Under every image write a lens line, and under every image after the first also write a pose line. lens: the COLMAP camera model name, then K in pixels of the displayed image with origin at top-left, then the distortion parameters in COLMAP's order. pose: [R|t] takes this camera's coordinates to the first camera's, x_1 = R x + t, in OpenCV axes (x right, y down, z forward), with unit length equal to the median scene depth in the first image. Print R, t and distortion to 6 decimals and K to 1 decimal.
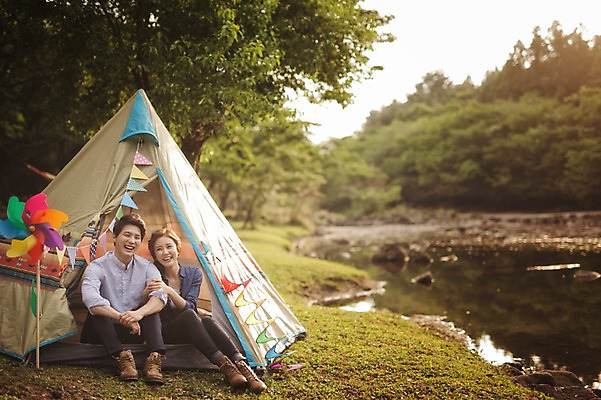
lens RADIAL K [[878.4, 0, 290.9], [0, 878.4, 195.5], [0, 0, 1]] dist [0.042199, 0.000000]
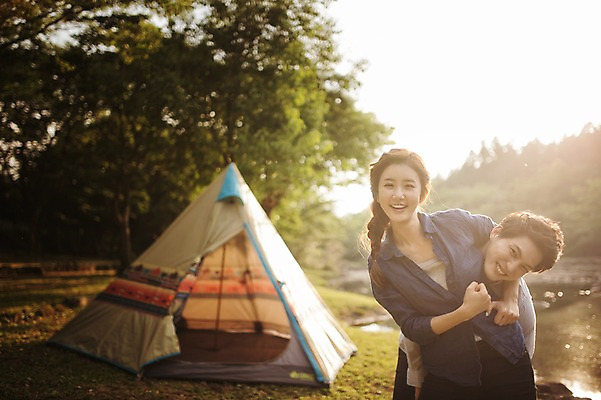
lens RADIAL K [[572.2, 0, 297.2], [0, 572.2, 200.2], [0, 0, 1]] dist [-0.016438, 0.000000]
pose [[0.999125, -0.003158, -0.041705, -0.027823], [-0.000543, 0.996082, -0.088431, 0.008359], [0.041821, 0.088376, 0.995209, 0.116005]]
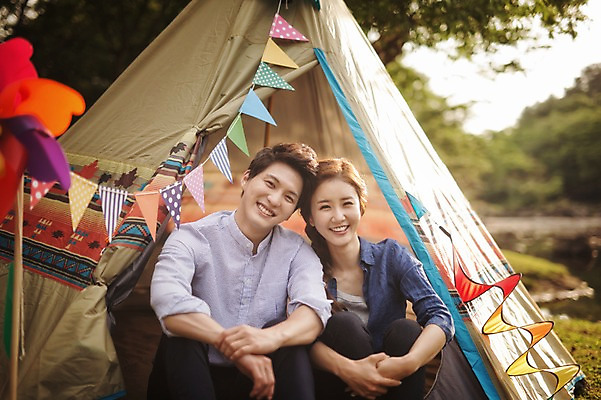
lens RADIAL K [[831.3, 0, 300.4], [0, 831.3, 195.4], [0, 0, 1]] dist [0.027555, 0.000000]
pose [[0.986179, 0.016910, -0.164817, -0.059215], [-0.015830, 0.999844, 0.007864, 0.035425], [0.164925, -0.005146, 0.986293, 0.385808]]
